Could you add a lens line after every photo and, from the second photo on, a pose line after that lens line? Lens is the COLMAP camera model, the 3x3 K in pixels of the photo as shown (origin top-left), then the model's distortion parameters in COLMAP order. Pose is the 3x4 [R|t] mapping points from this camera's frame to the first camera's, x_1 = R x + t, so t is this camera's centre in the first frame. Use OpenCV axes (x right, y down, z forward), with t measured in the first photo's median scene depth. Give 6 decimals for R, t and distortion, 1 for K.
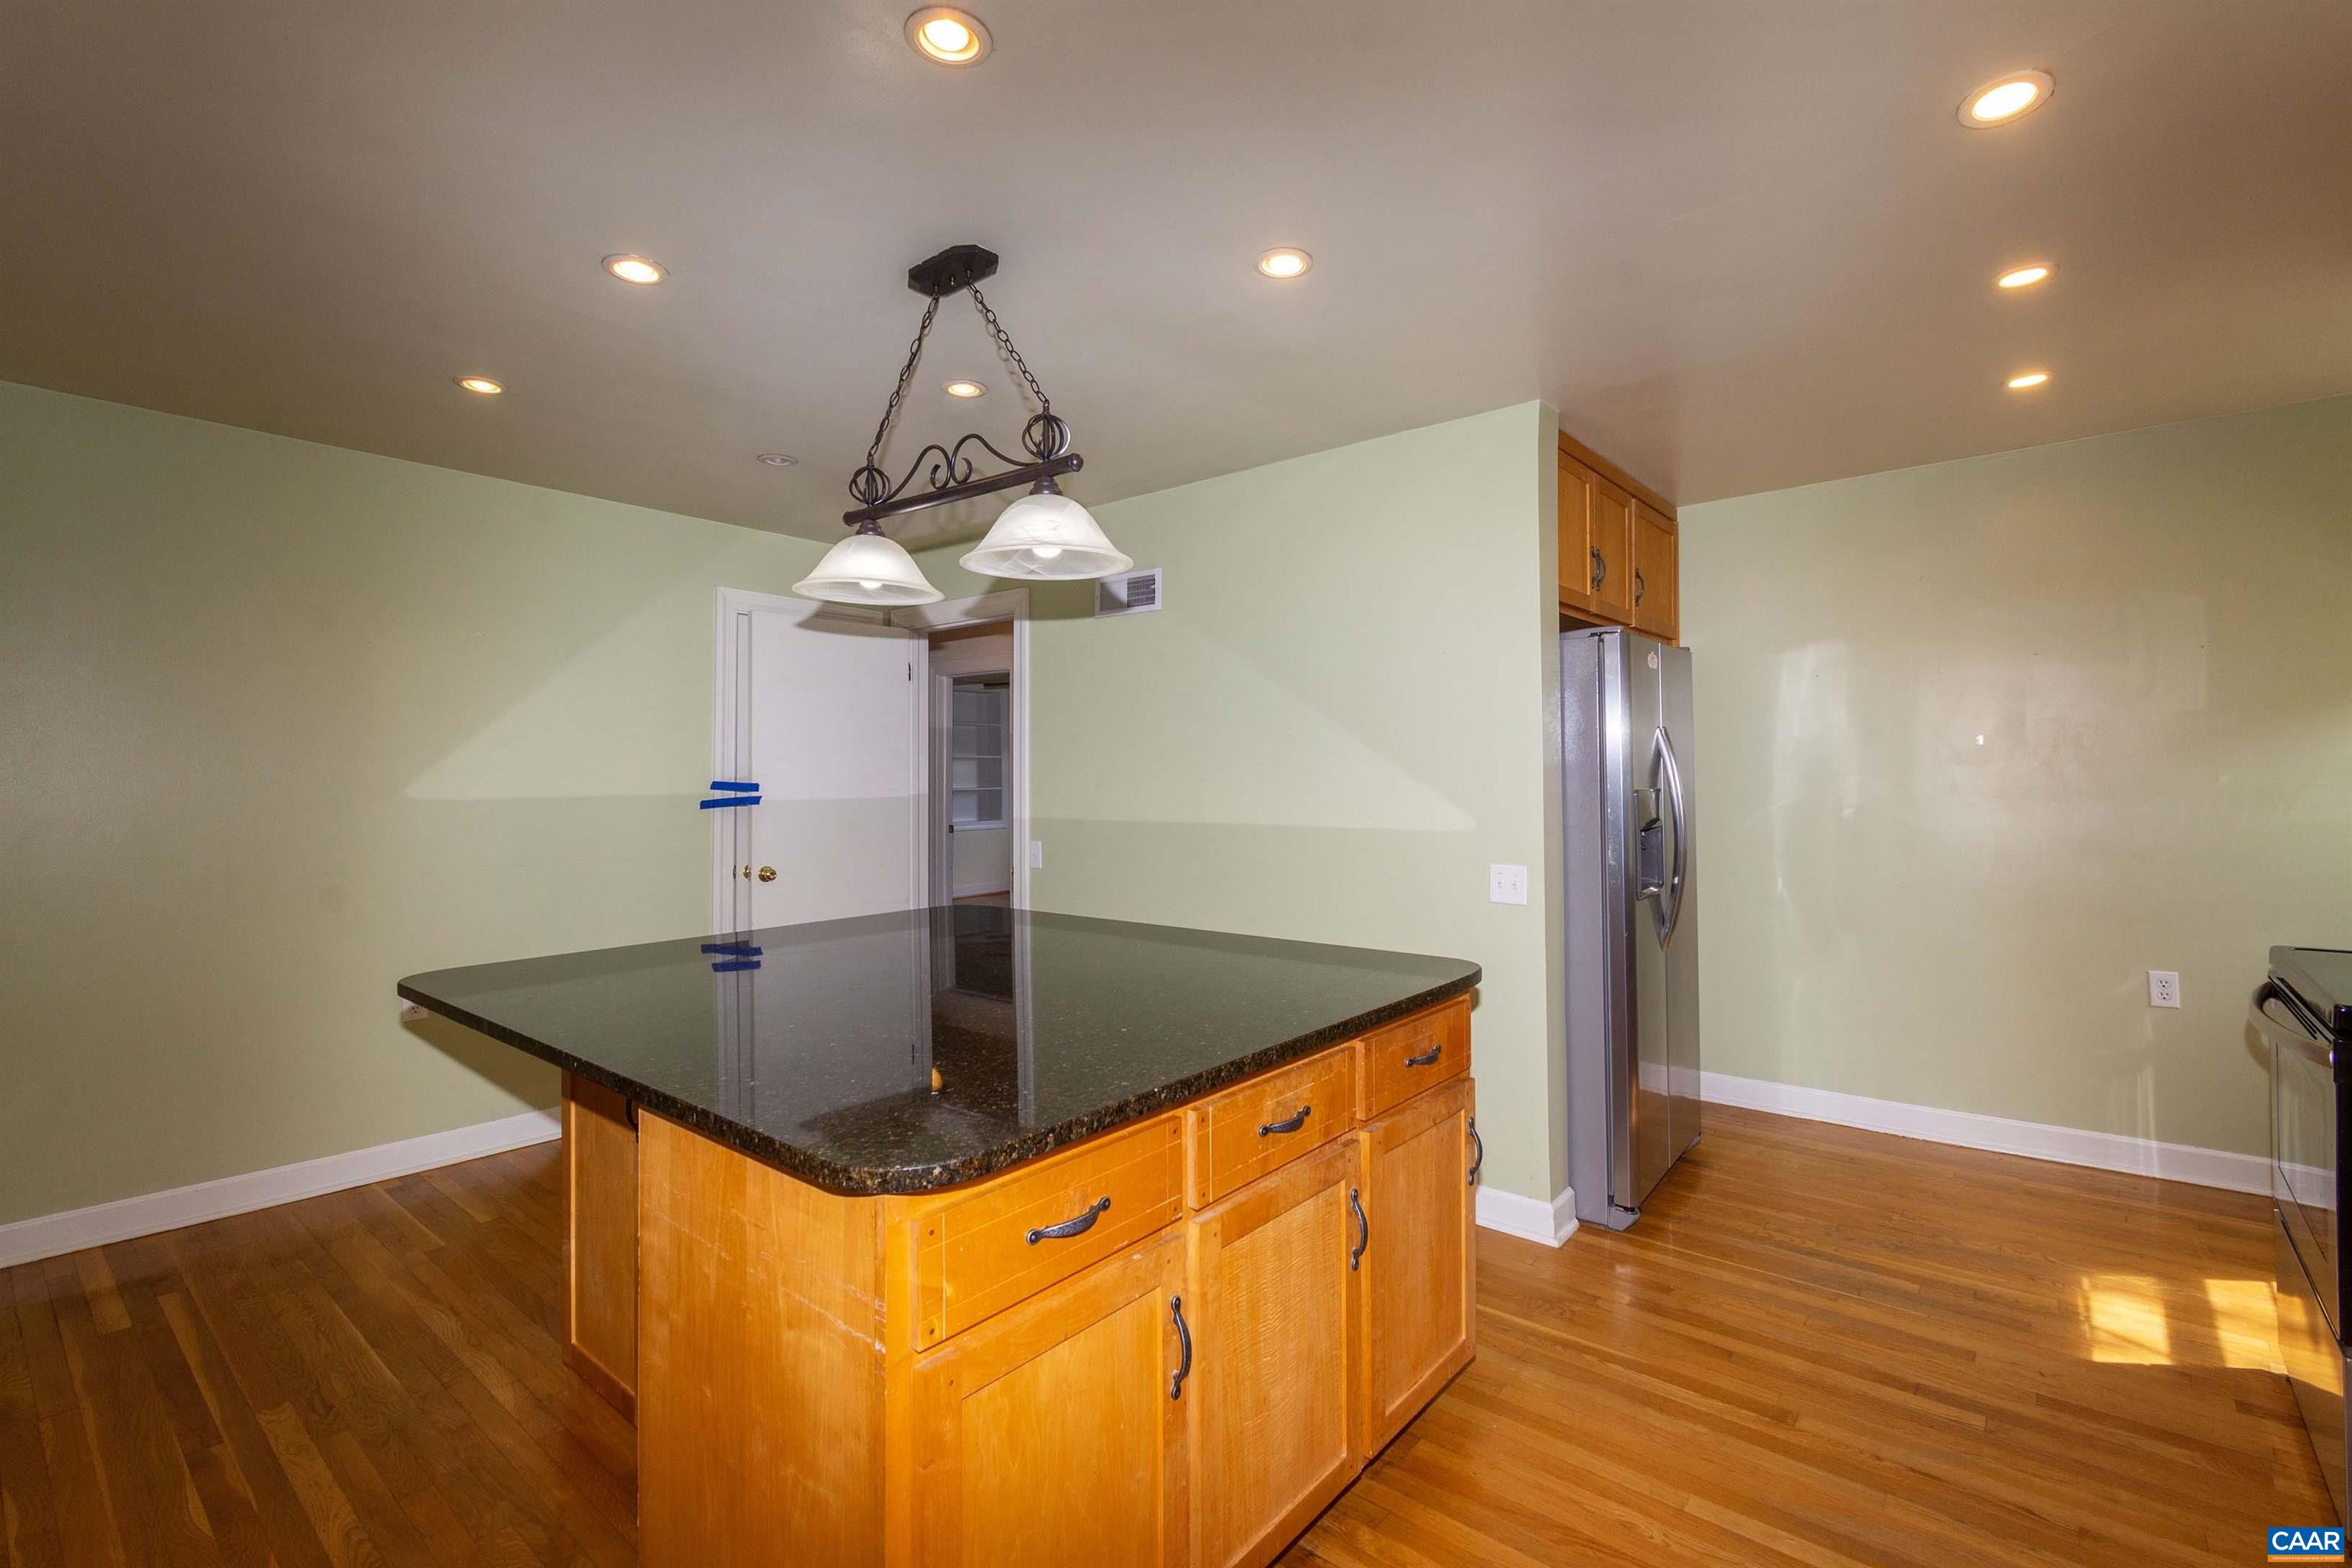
lens RADIAL K [[1036.2, 0, 1179.5], [0, 1036.2, 767.4], [0, 0, 1]] dist [0.006068, -0.003875]
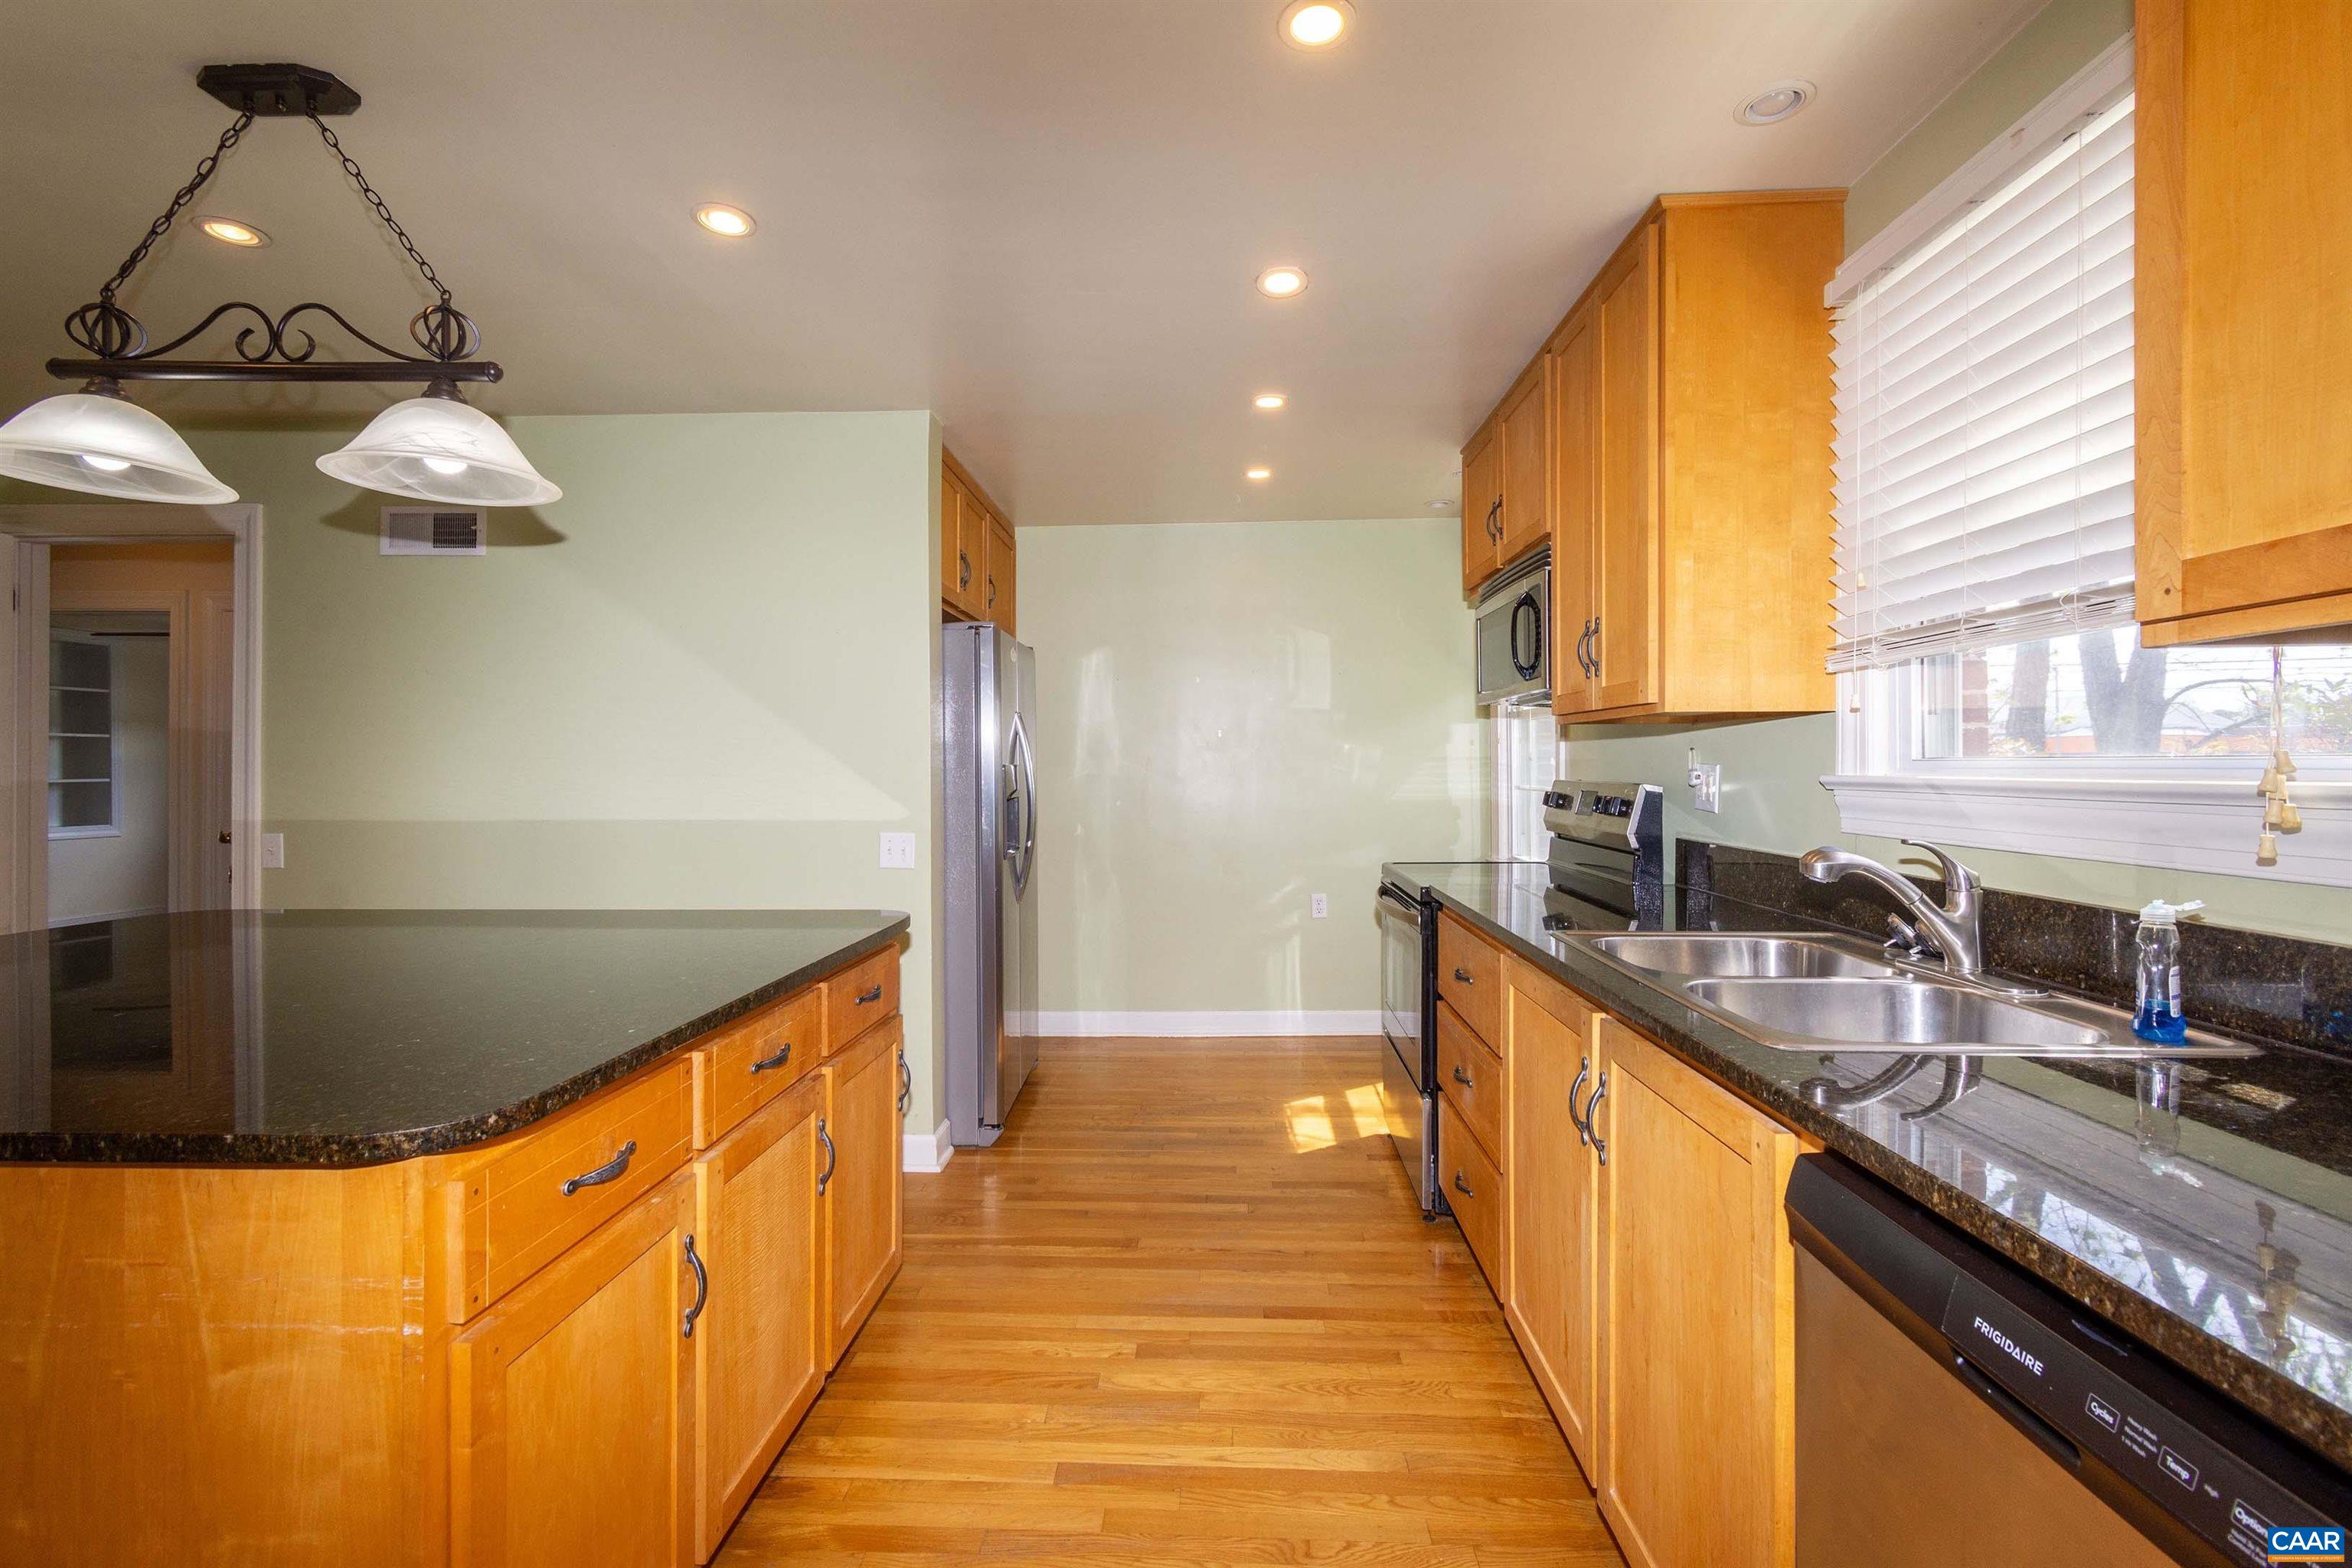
lens RADIAL K [[1036.2, 0, 1179.5], [0, 1036.2, 767.4], [0, 0, 1]] dist [0.006068, -0.003875]
pose [[0.790691, 0.009192, 0.612147, -0.164067], [-0.009758, 0.999949, -0.002410, 0.036548], [-0.612138, -0.004068, 0.790741, -0.054807]]
